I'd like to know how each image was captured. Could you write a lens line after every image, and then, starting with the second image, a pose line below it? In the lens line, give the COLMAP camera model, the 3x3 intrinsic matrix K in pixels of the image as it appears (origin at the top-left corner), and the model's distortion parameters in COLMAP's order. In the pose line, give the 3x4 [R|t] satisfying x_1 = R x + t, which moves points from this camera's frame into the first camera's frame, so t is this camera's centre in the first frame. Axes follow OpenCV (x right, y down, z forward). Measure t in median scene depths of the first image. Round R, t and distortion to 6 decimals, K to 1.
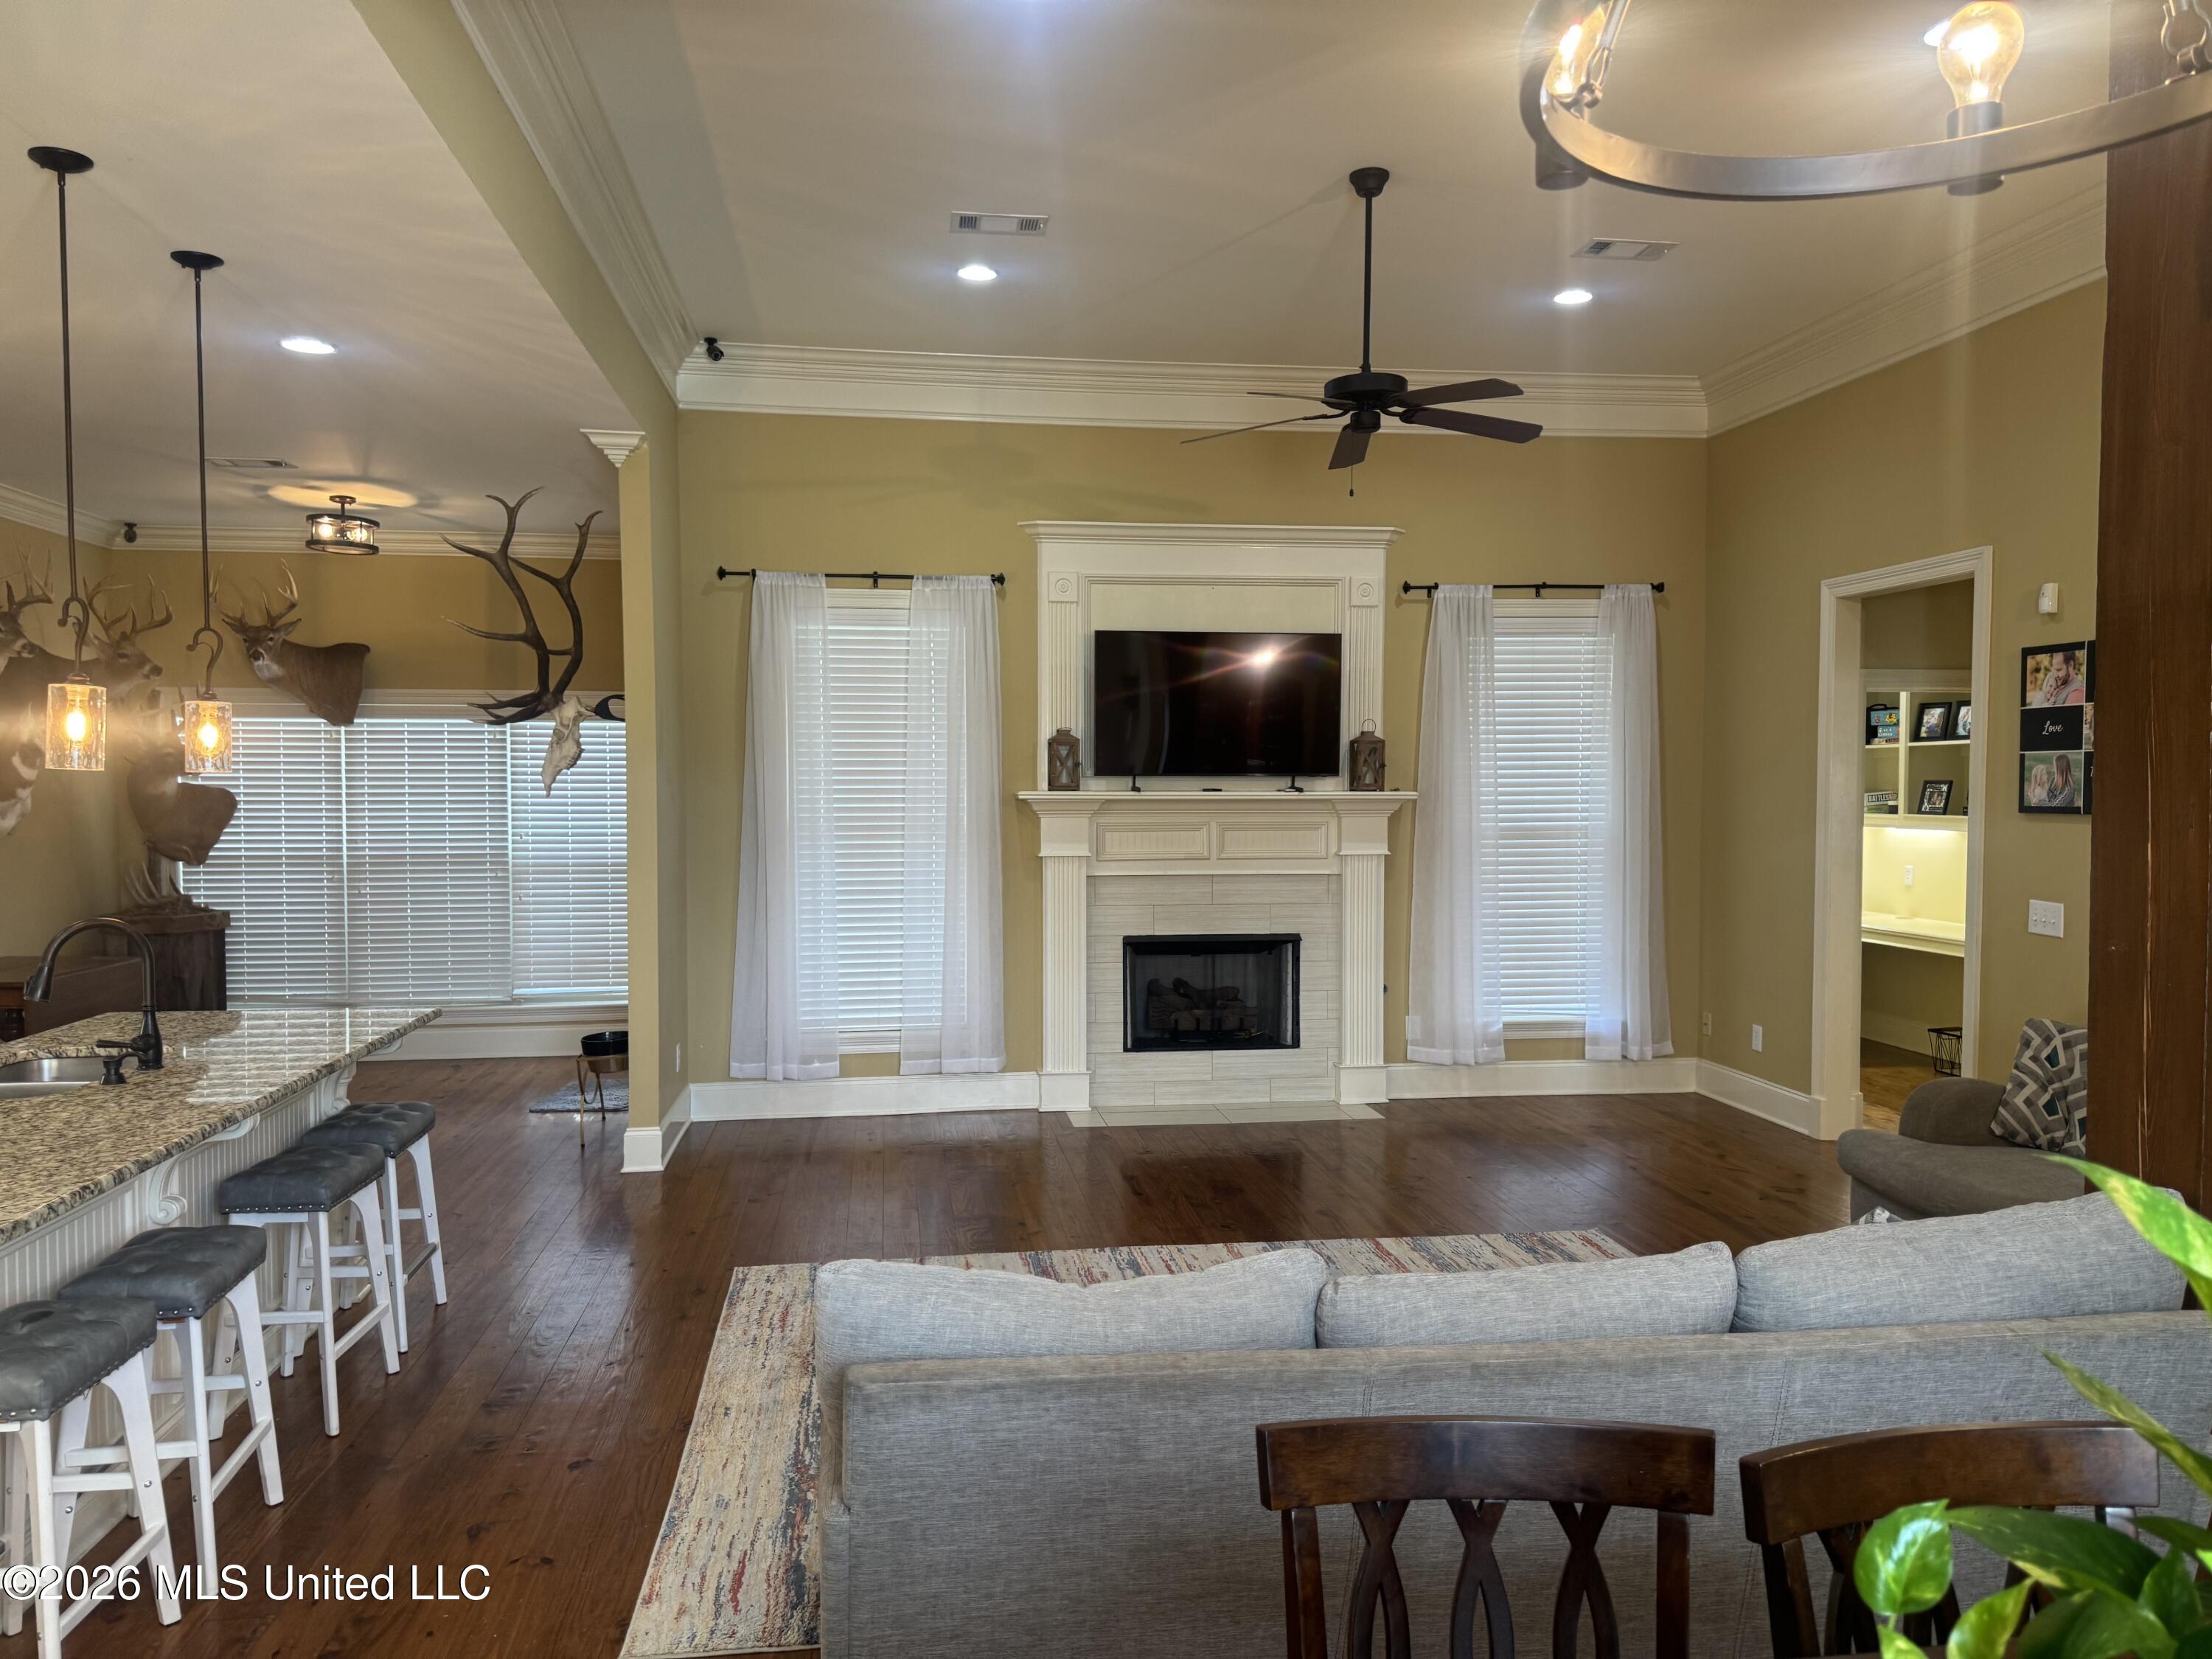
lens RADIAL K [[1536.9, 0, 1114.1], [0, 1536.9, 837.3], [0, 0, 1]] dist [0.132588, -0.219255]
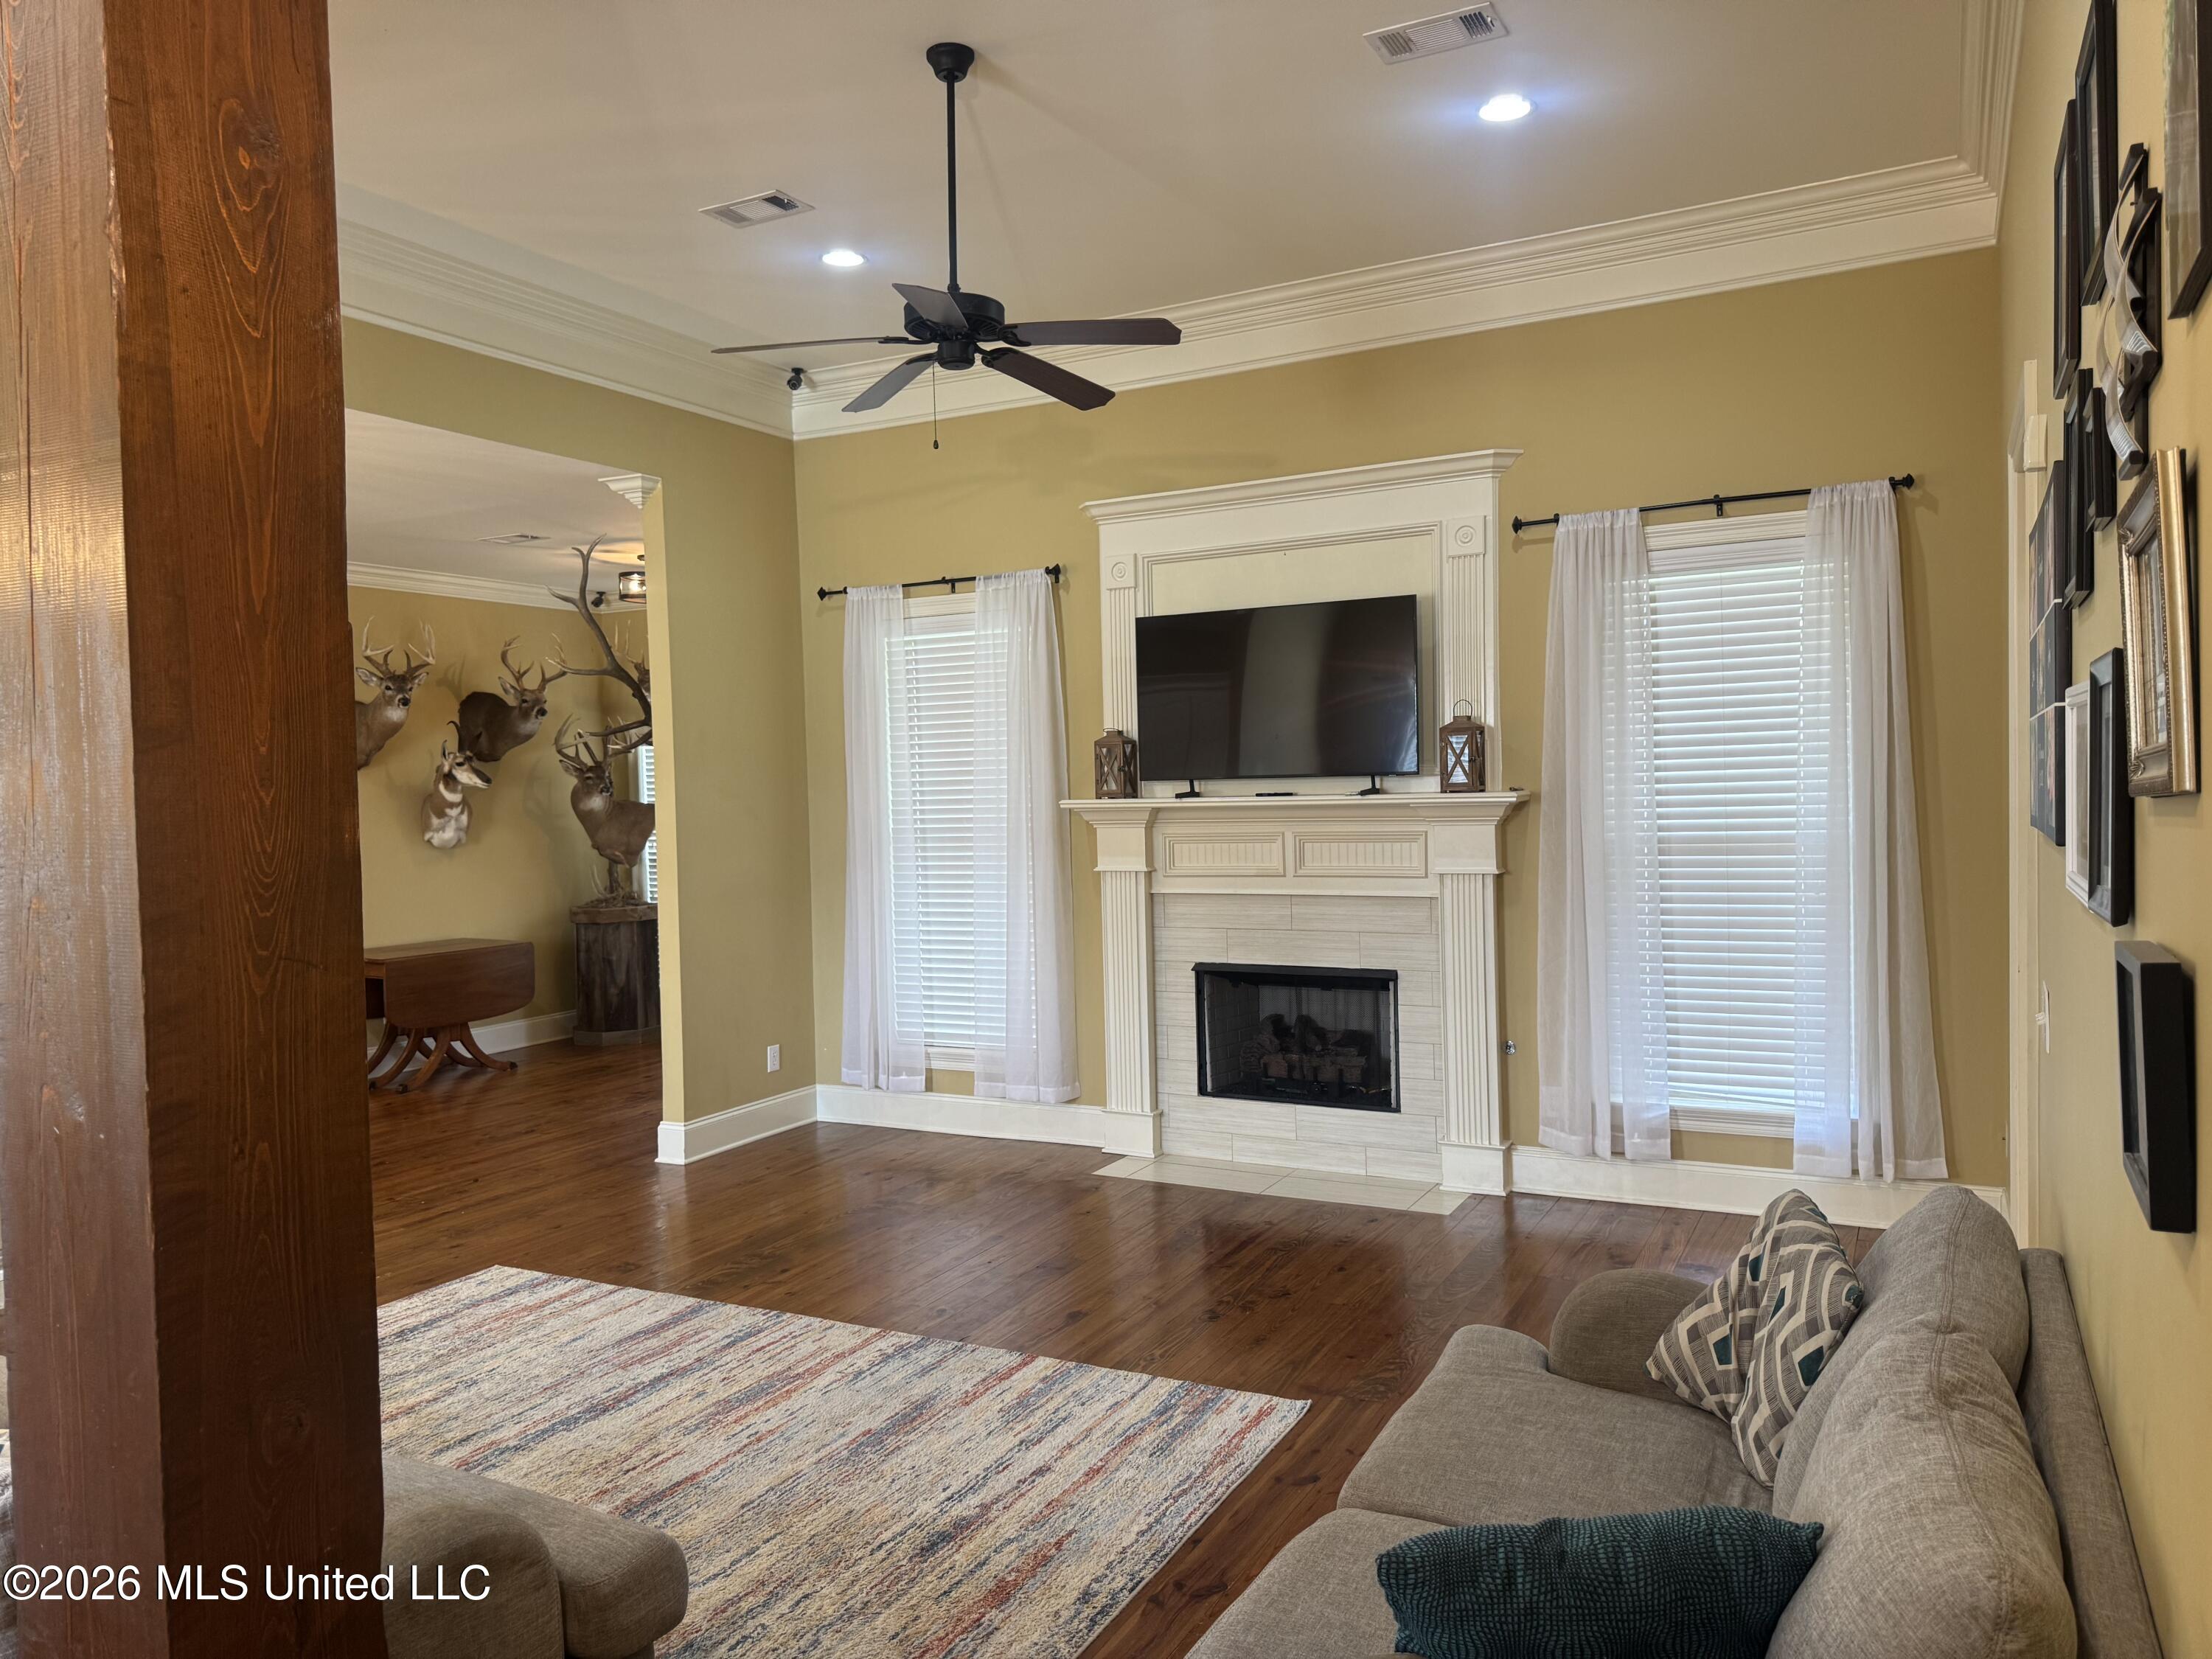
lens RADIAL K [[1536.9, 0, 1114.1], [0, 1536.9, 837.3], [0, 0, 1]] dist [0.132588, -0.219255]
pose [[0.811313, 0.000246, -0.584612, 0.479237], [0.002640, 0.999988, 0.004085, -0.010915], [0.584606, -0.004858, 0.811303, 0.261665]]
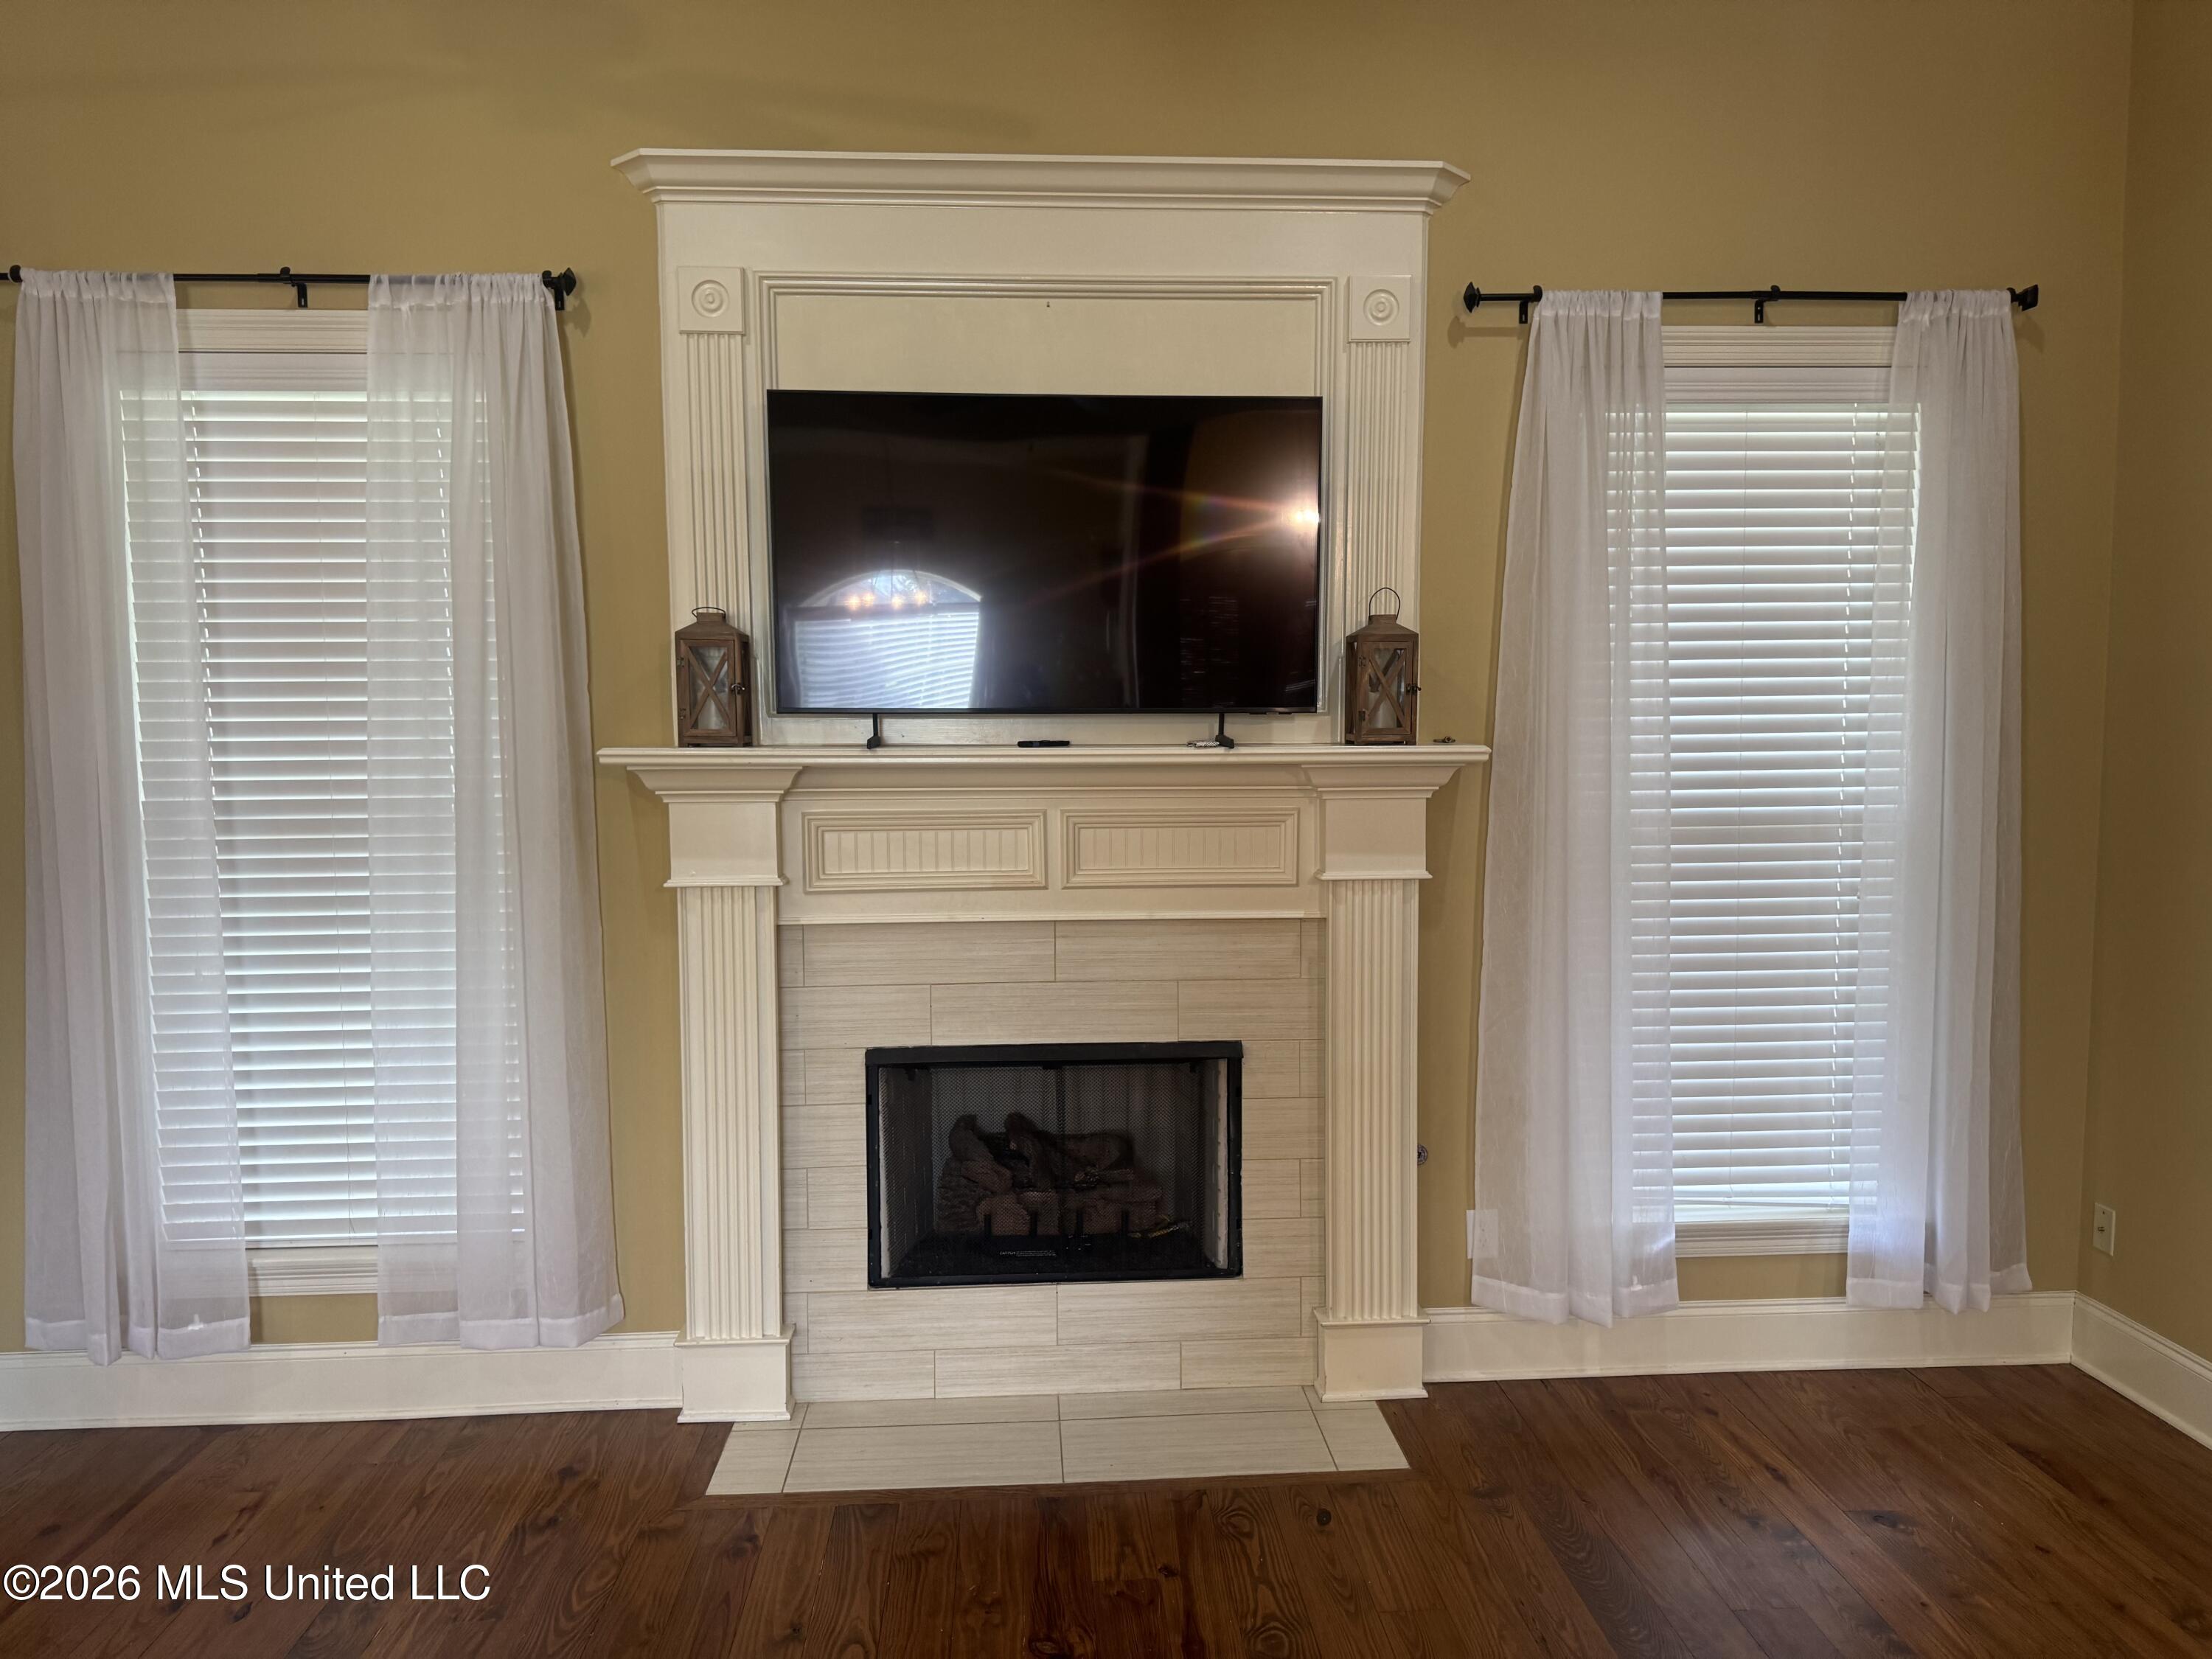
lens RADIAL K [[1536.9, 0, 1114.1], [0, 1536.9, 837.3], [0, 0, 1]] dist [0.132588, -0.219255]
pose [[0.996854, 0.001363, -0.079246, 0.120678], [0.001810, 0.999200, 0.039959, -0.020614], [0.079237, -0.039977, 0.996054, 0.528030]]
